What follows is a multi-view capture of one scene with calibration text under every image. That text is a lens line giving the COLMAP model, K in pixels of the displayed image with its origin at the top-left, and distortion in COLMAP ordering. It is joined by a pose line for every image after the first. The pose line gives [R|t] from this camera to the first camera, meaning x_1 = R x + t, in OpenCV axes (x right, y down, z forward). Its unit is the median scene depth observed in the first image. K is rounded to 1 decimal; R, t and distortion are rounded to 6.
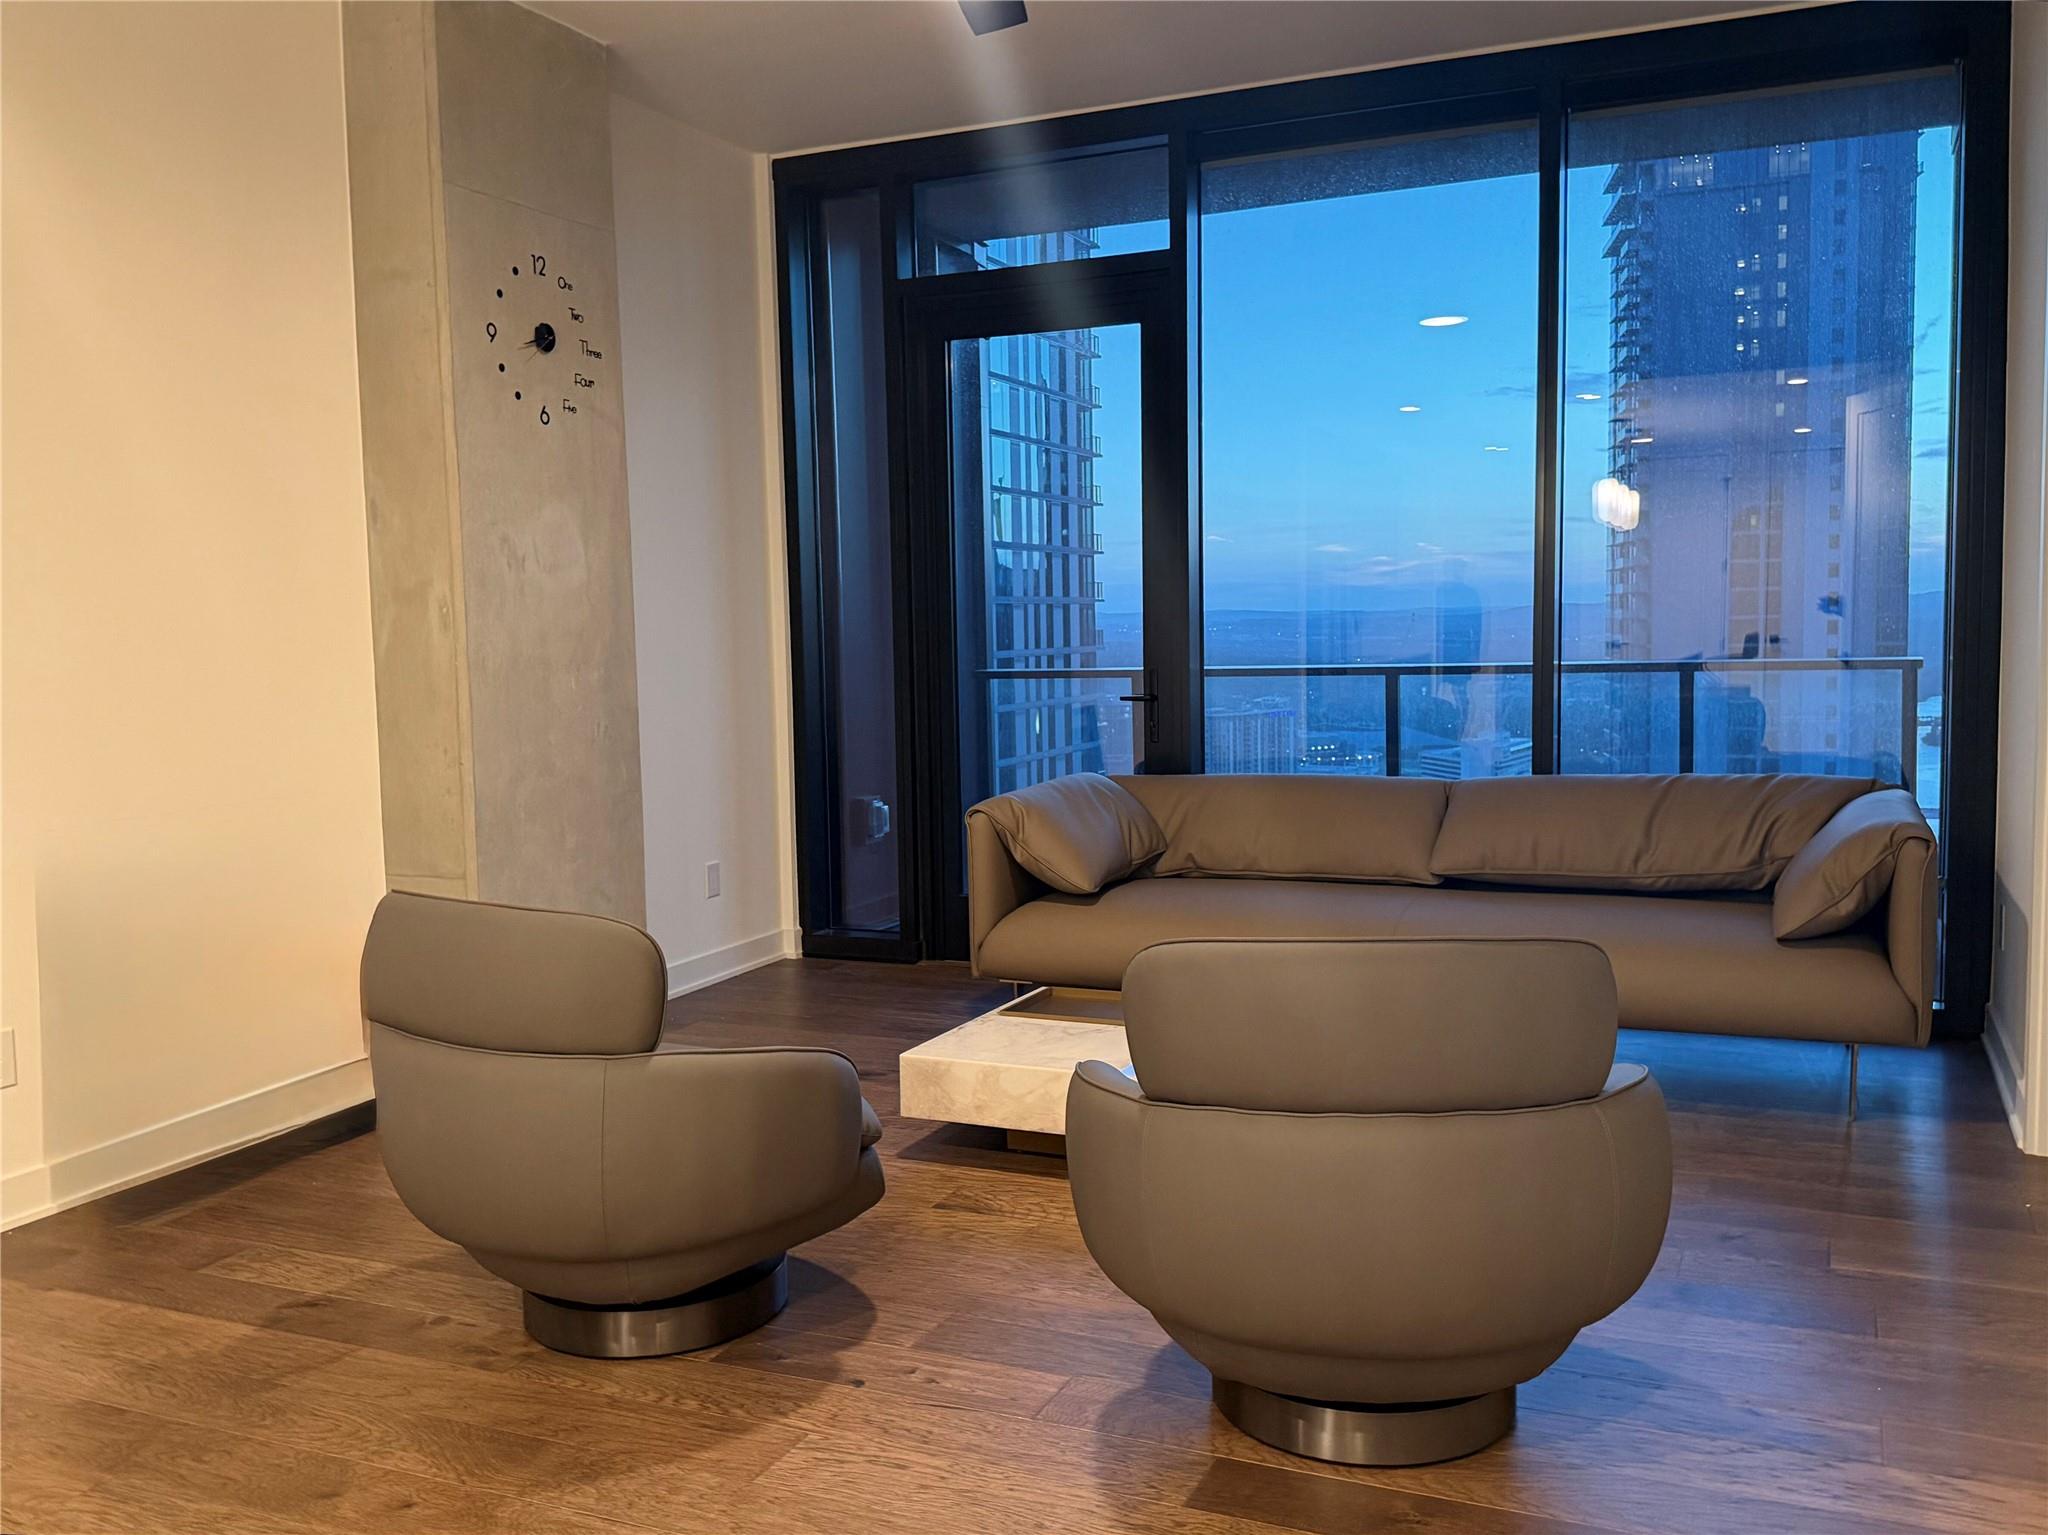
lens RADIAL K [[1662.2, 0, 1024.0], [0, 1662.2, 767.5], [0, 0, 1]] dist [0.209177, -0.390415]
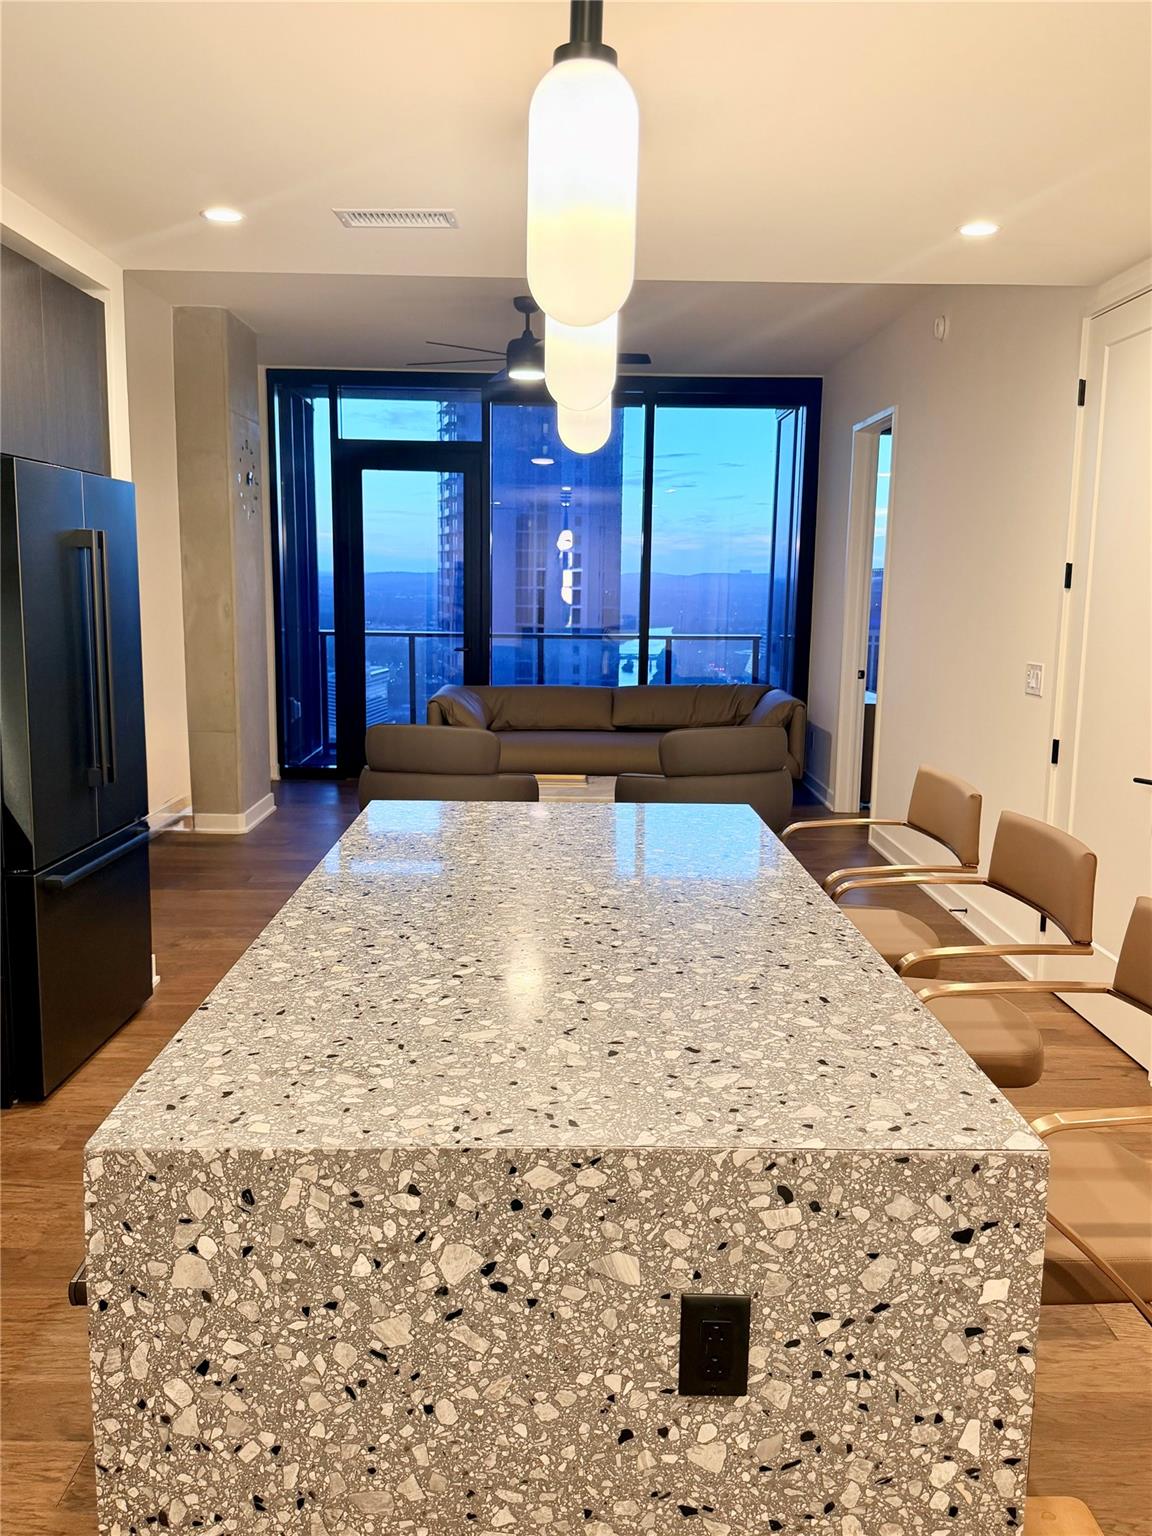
lens RADIAL K [[1262.4, 0, 576.0], [0, 1262.4, 768.0], [0, 0, 1]] dist [0.041478, -0.071792]
pose [[0.903137, -0.029943, 0.428308, -0.608929], [0.003325, 0.998023, 0.062761, 0.010457], [-0.429340, -0.055258, 0.901451, -0.631193]]
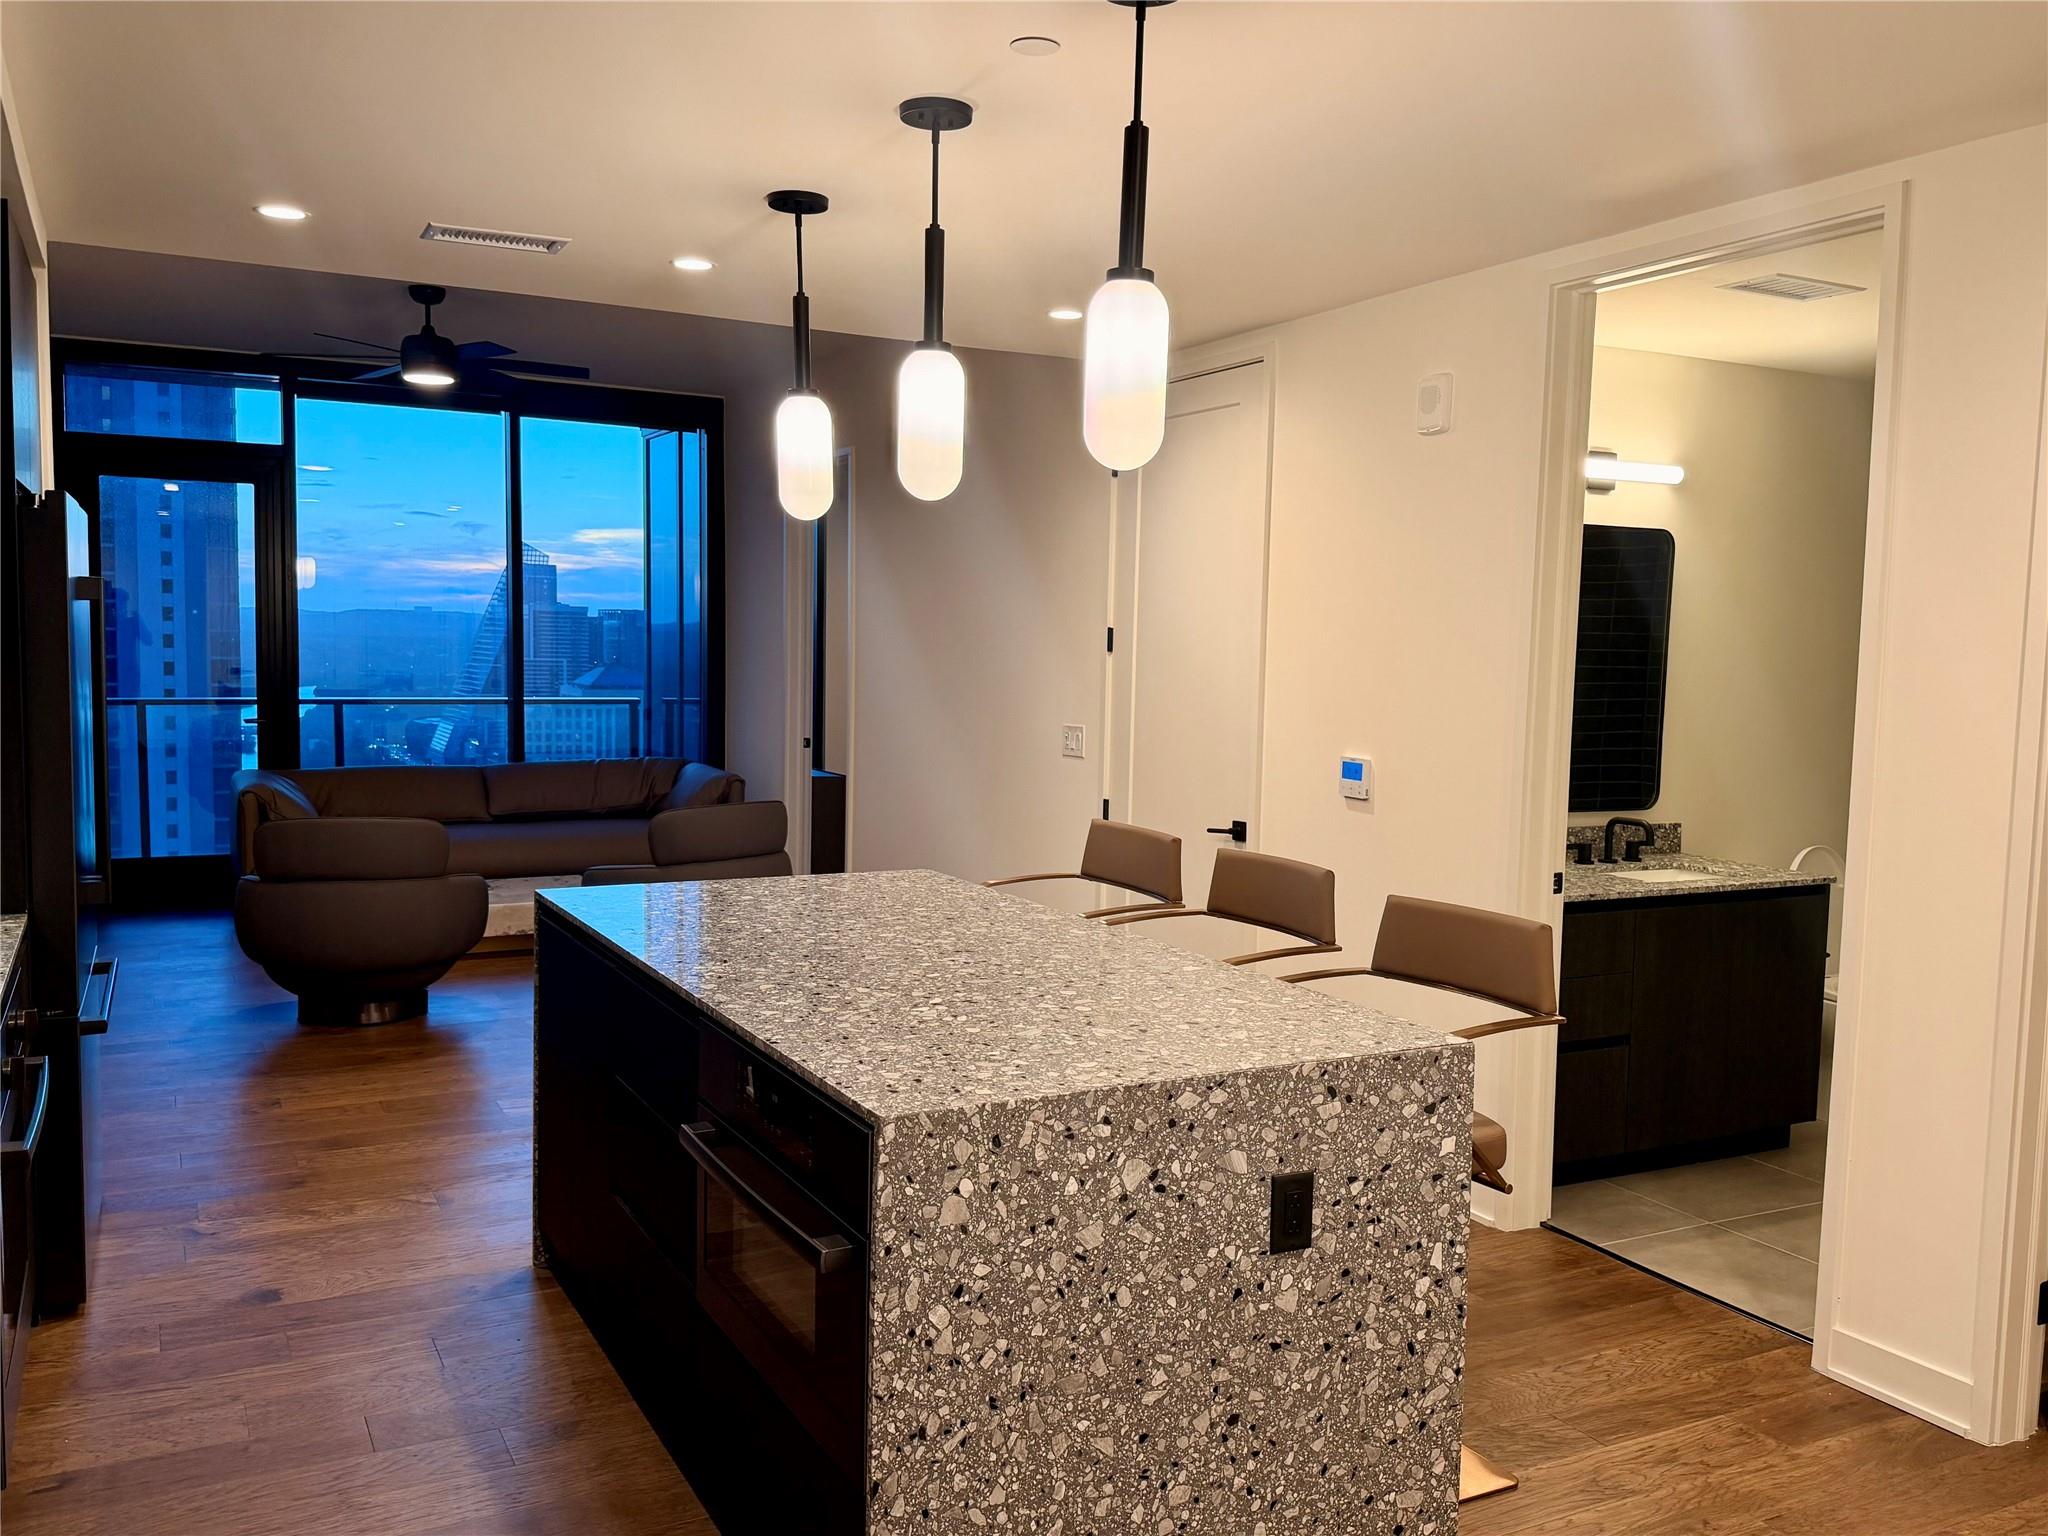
lens RADIAL K [[1662.2, 0, 1024.0], [0, 1662.2, 768.0], [0, 0, 1]] dist [0.209177, -0.390415]
pose [[0.607120, -0.027717, 0.794126, -0.941244], [0.032735, 0.999415, 0.009856, 0.011832], [-0.793935, 0.020012, 0.607673, -0.651786]]
